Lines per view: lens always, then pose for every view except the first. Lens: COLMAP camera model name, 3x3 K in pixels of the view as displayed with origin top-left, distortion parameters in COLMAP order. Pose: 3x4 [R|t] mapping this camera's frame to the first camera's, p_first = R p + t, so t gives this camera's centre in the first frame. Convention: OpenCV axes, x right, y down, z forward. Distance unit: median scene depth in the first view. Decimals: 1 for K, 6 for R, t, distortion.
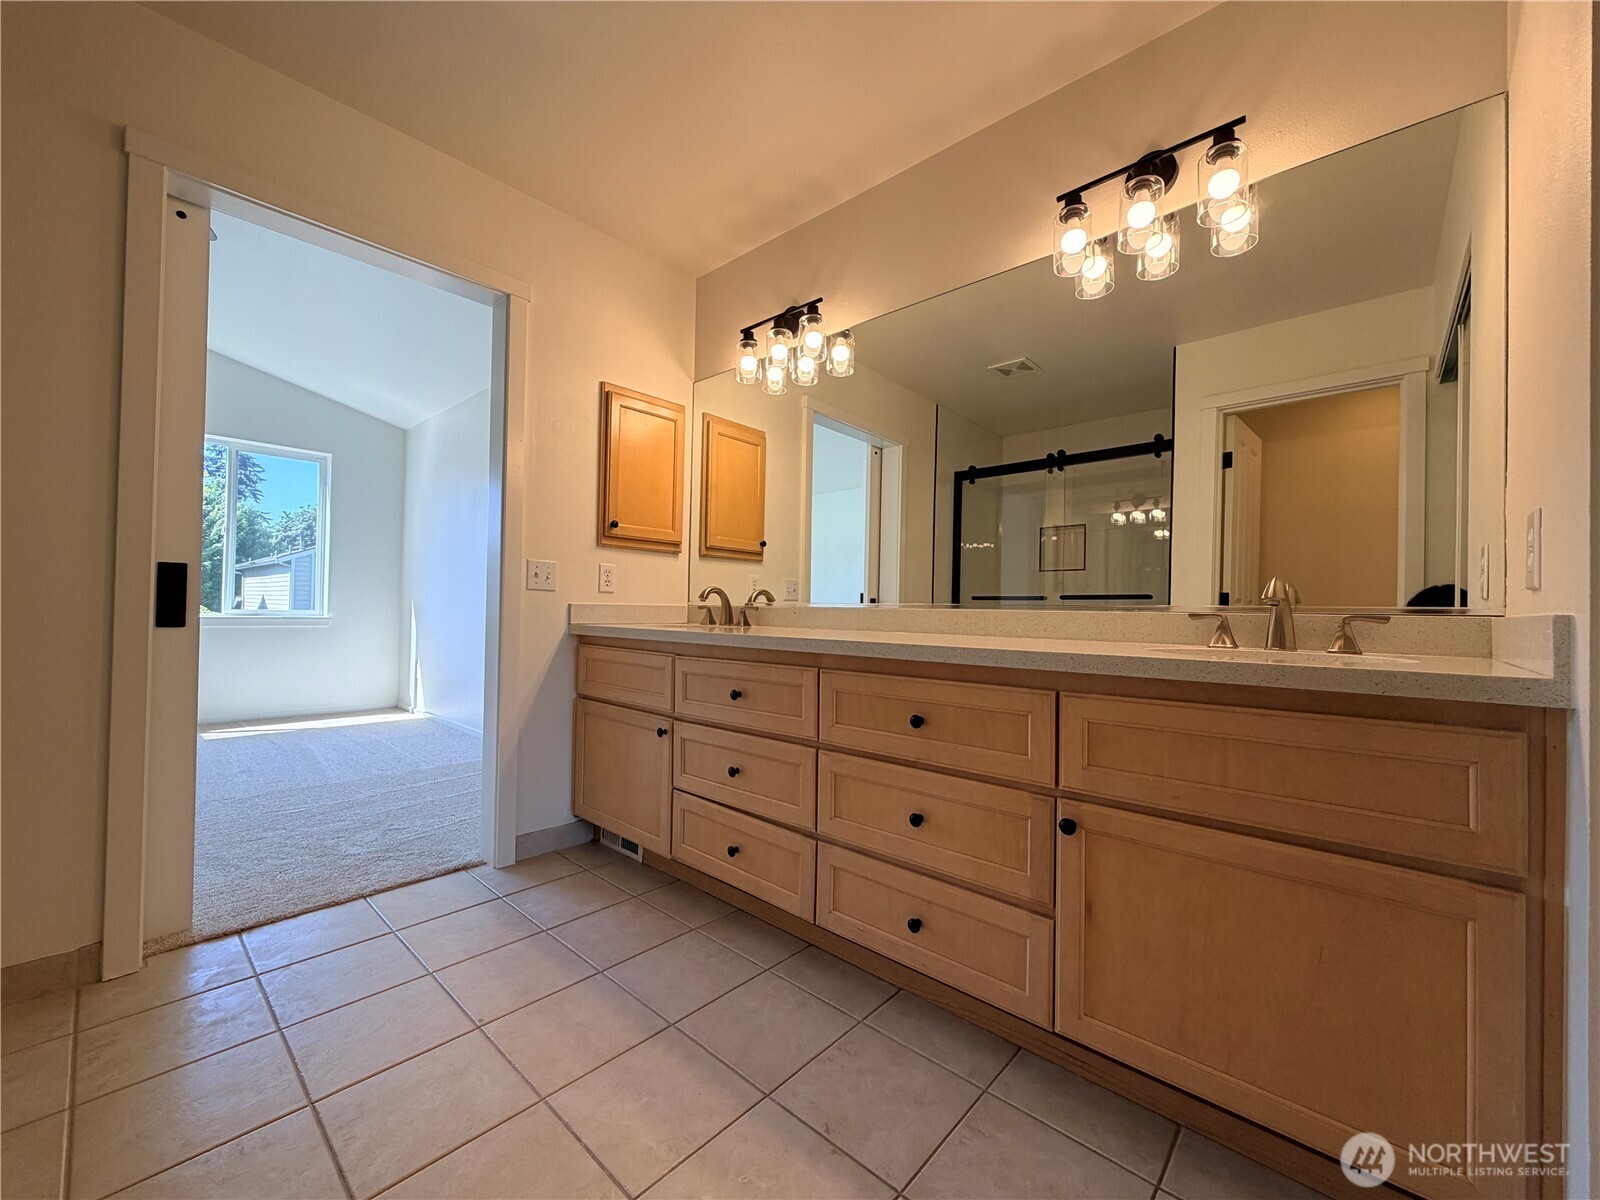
lens RADIAL K [[638.4, 0, 800.0], [0, 638.4, 600.0], [0, 0, 1]] dist [0.001193, -0.000405]
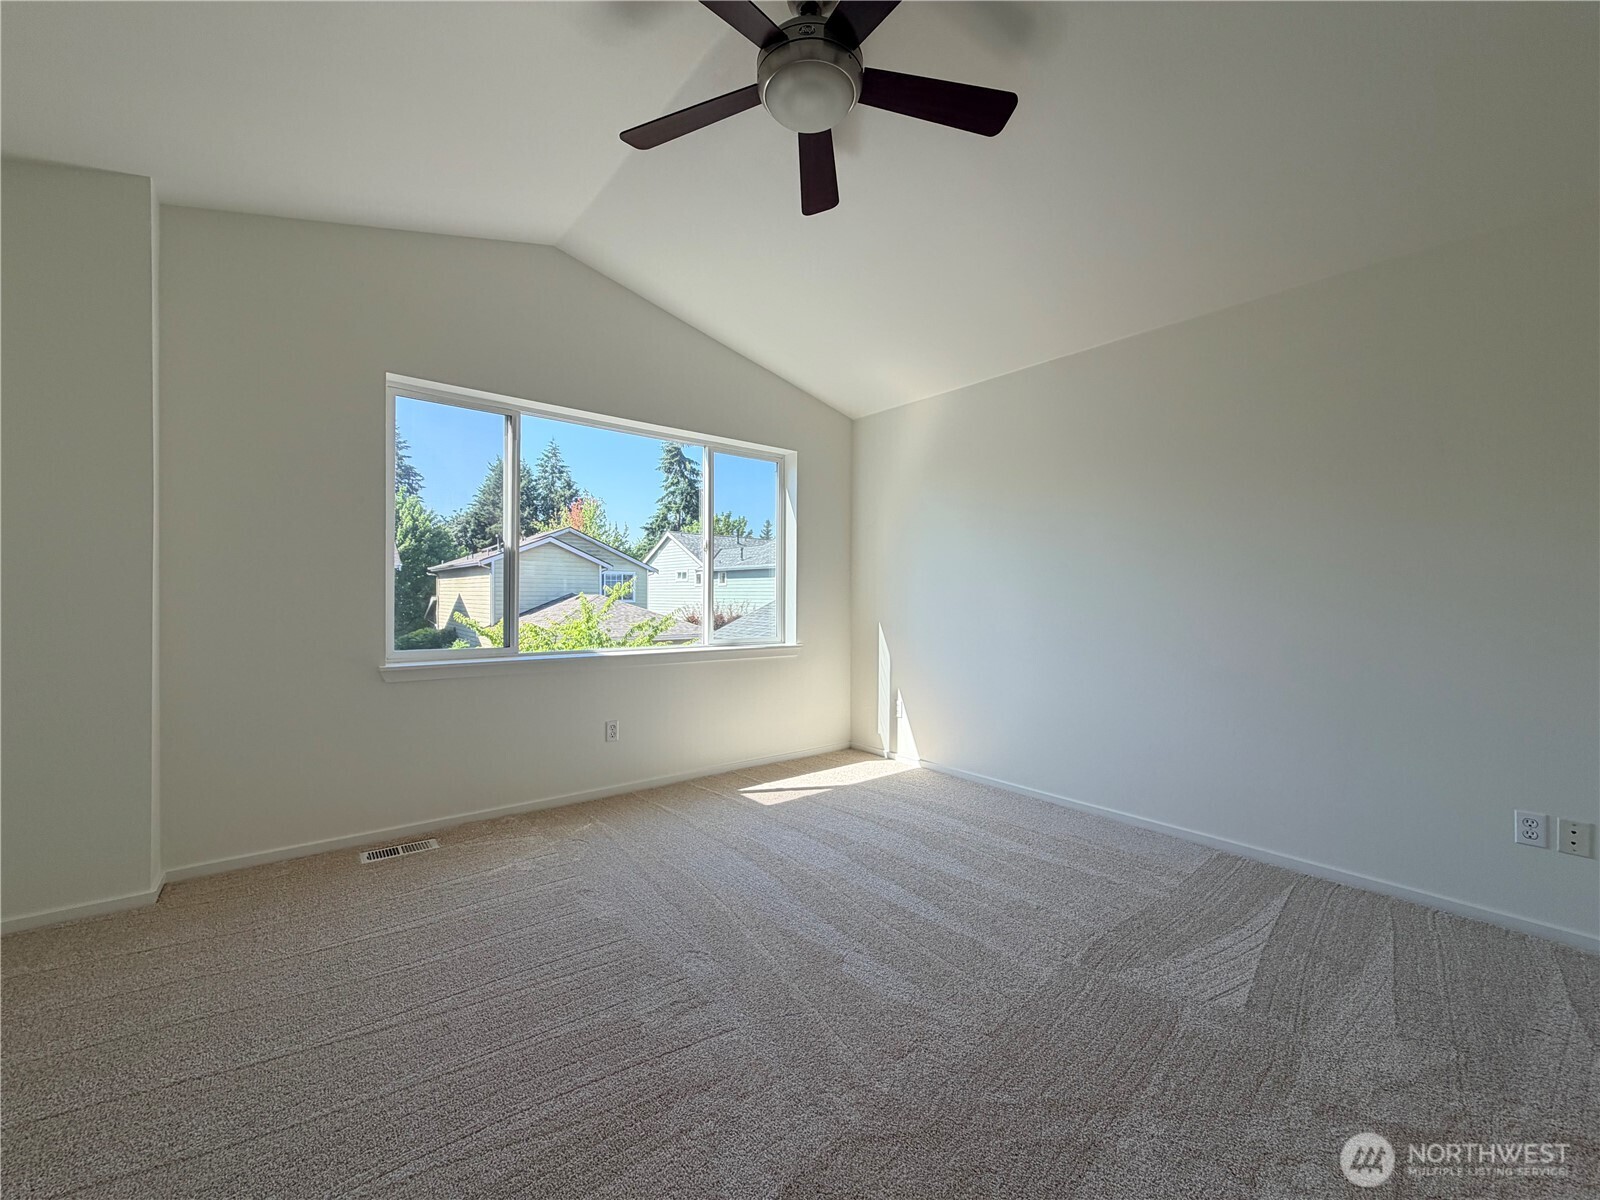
lens RADIAL K [[638.4, 0, 800.0], [0, 638.4, 600.0], [0, 0, 1]] dist [0.001193, -0.000405]
pose [[0.987883, -0.012320, -0.154710, -0.563621], [0.014993, 0.999758, 0.016127, -0.043048], [0.154474, -0.018251, 0.987828, 0.156718]]
